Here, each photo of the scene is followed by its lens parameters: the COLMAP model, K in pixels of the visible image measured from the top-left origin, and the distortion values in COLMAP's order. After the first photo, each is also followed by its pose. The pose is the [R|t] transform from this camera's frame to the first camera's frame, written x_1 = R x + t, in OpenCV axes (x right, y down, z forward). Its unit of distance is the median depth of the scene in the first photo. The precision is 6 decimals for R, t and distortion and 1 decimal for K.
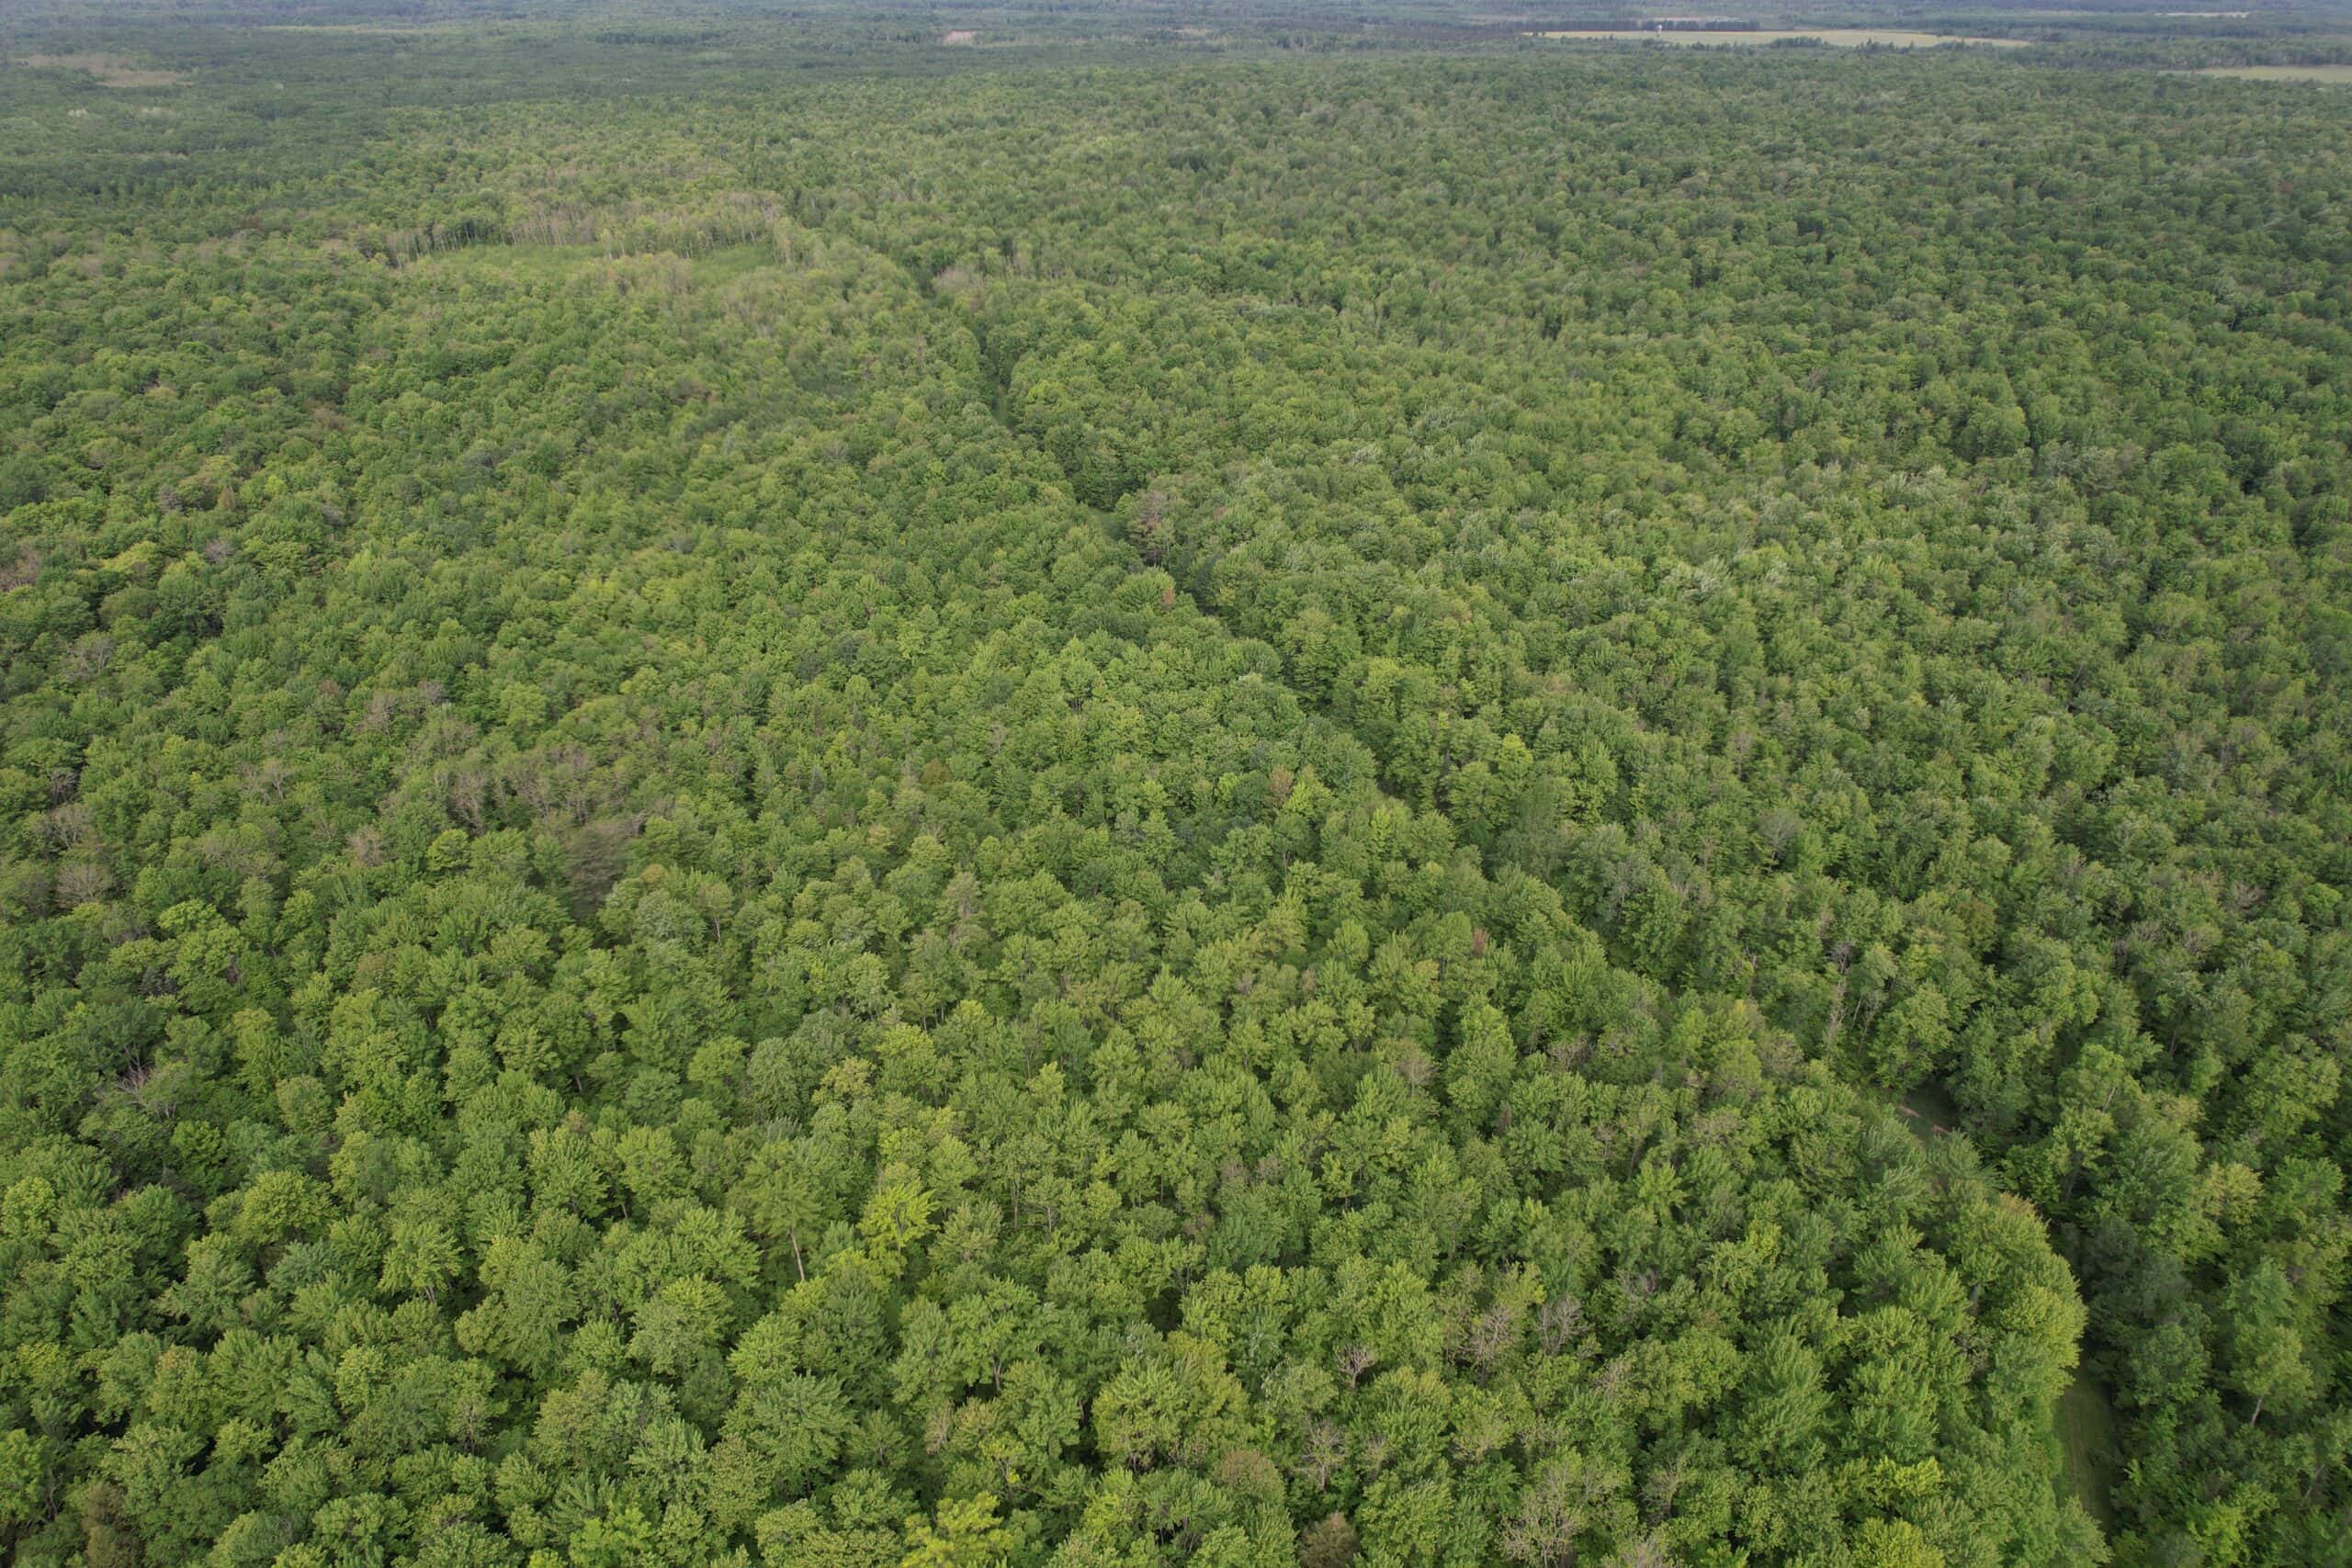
lens RADIAL K [[1509.8, 0, 1176.0], [0, 1509.8, 784.0], [0, 0, 1]] dist [-0.070313, 0.070089]
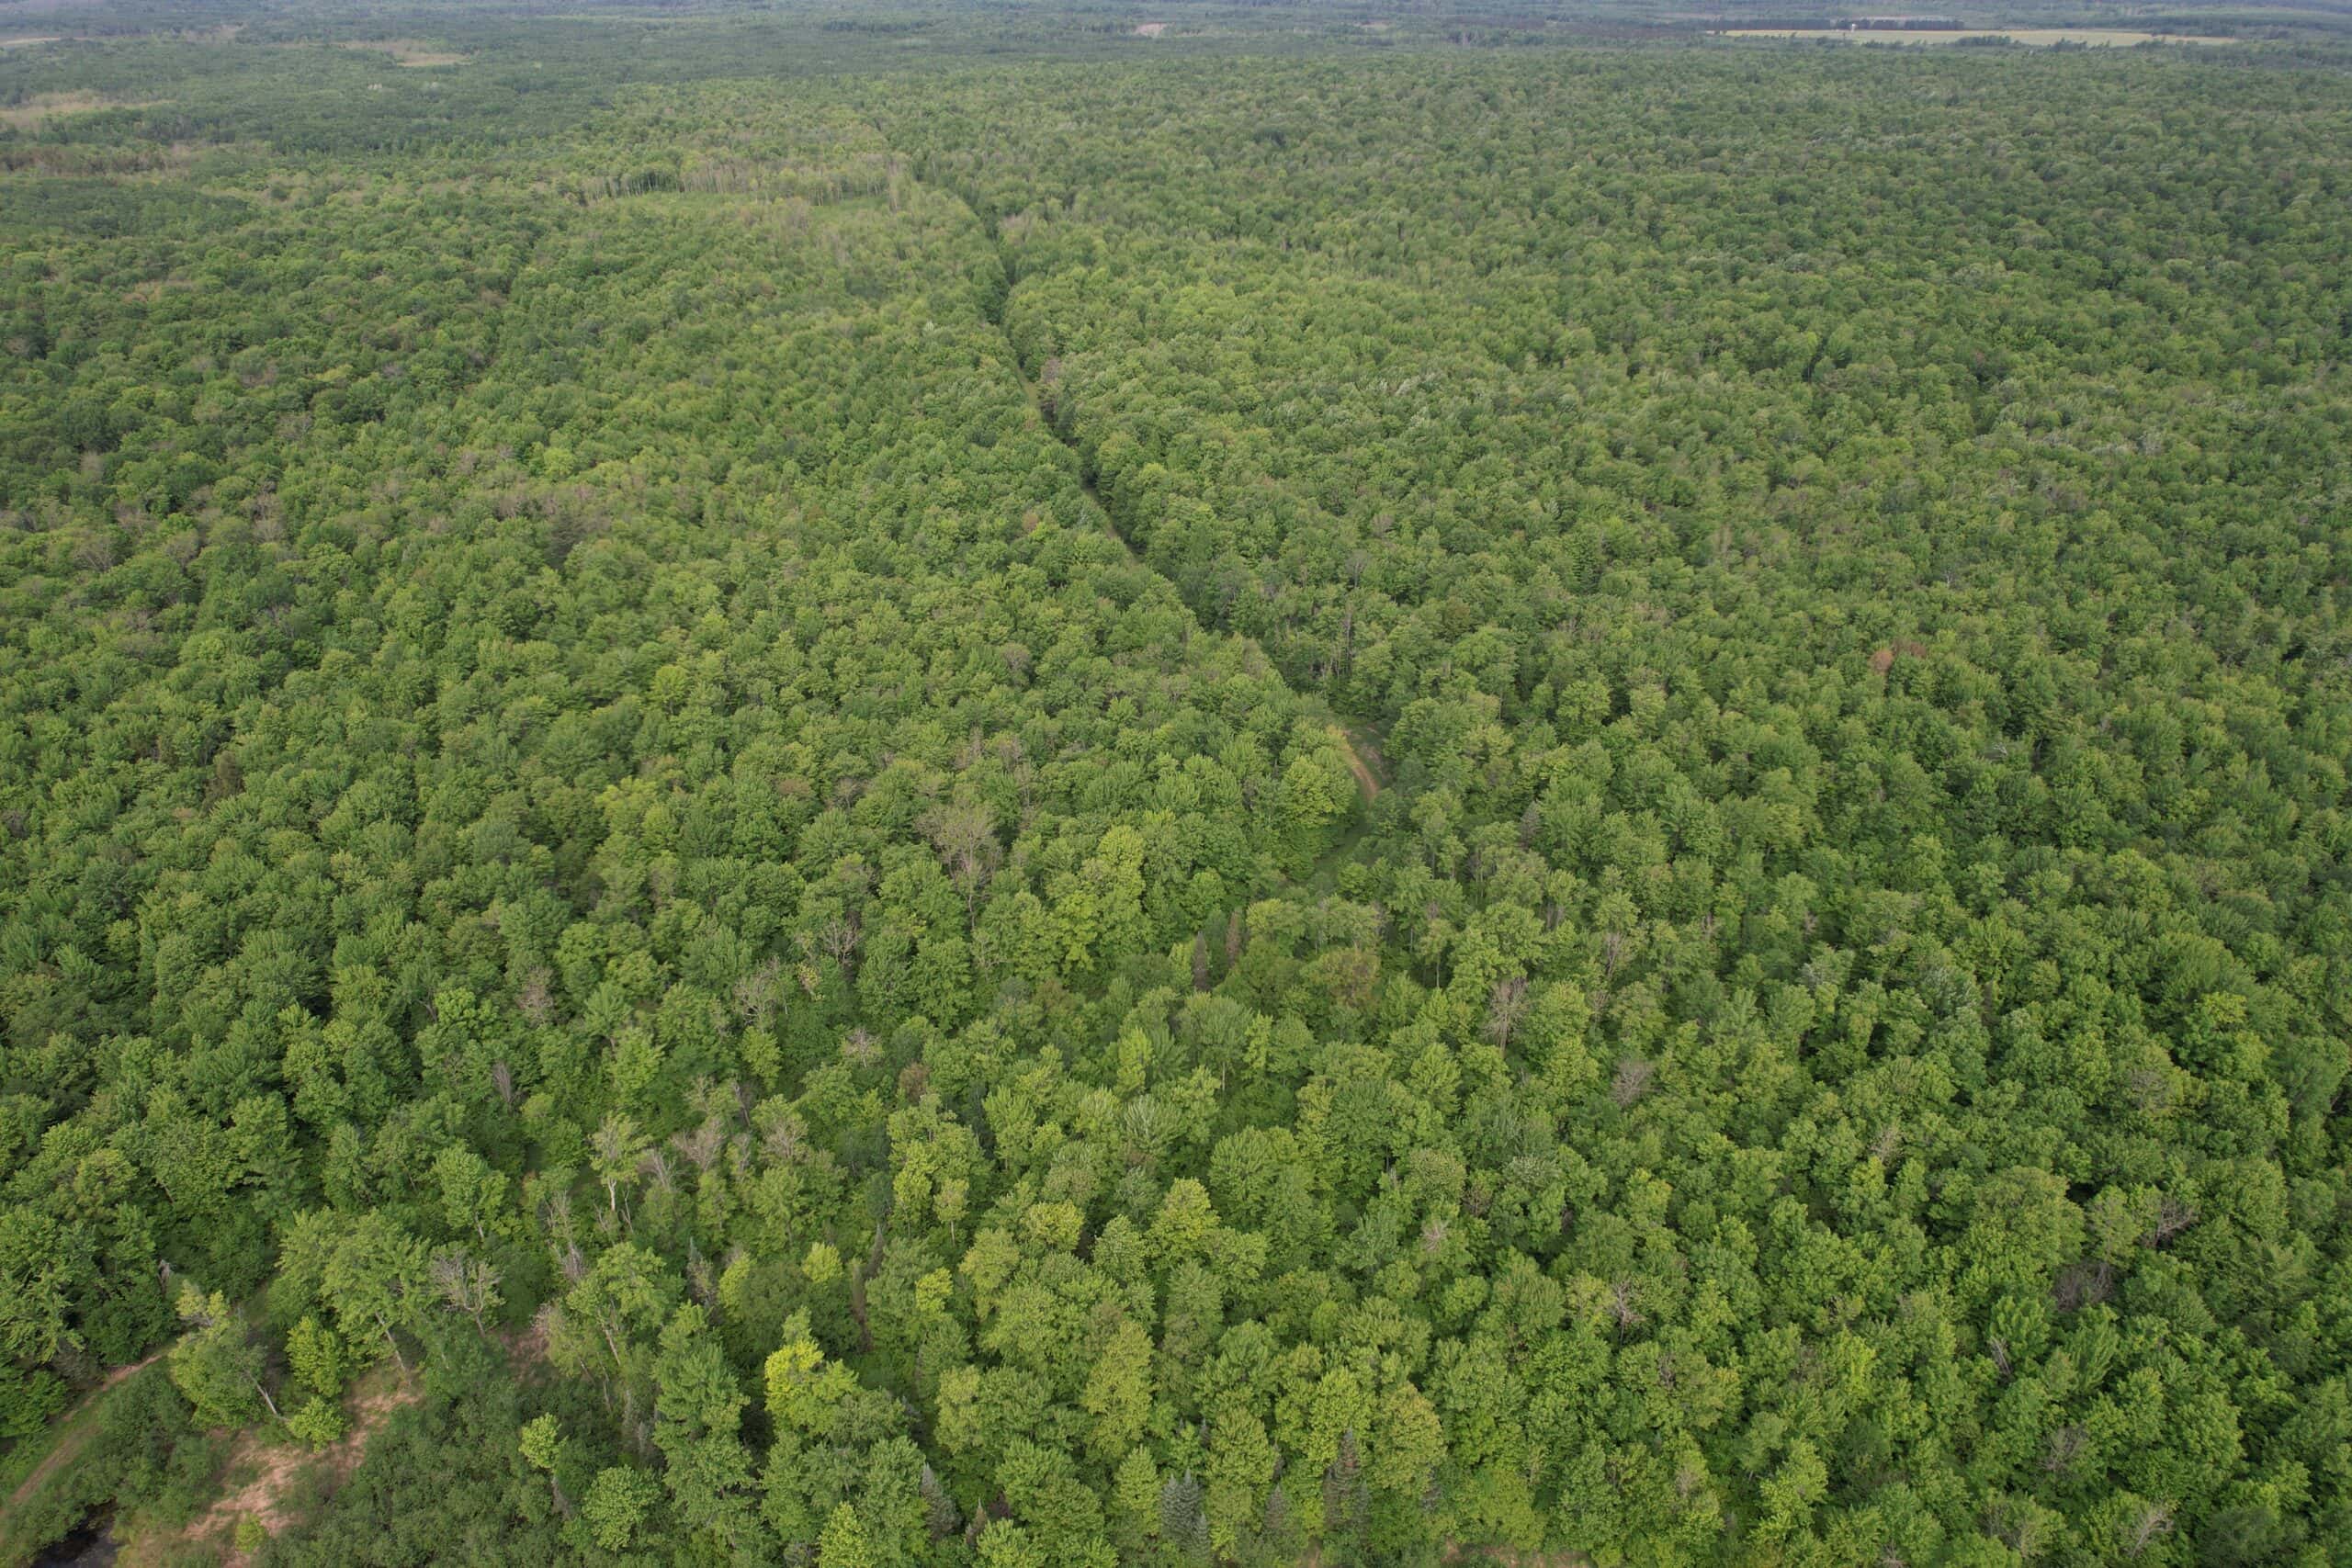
lens RADIAL K [[1509.8, 0, 1176.0], [0, 1509.8, 784.0], [0, 0, 1]] dist [-0.070313, 0.070089]
pose [[0.988825, 0.073879, -0.129491, 0.172637], [-0.073645, 0.997263, 0.006599, 0.095867], [0.129625, 0.003012, 0.991559, -0.173060]]
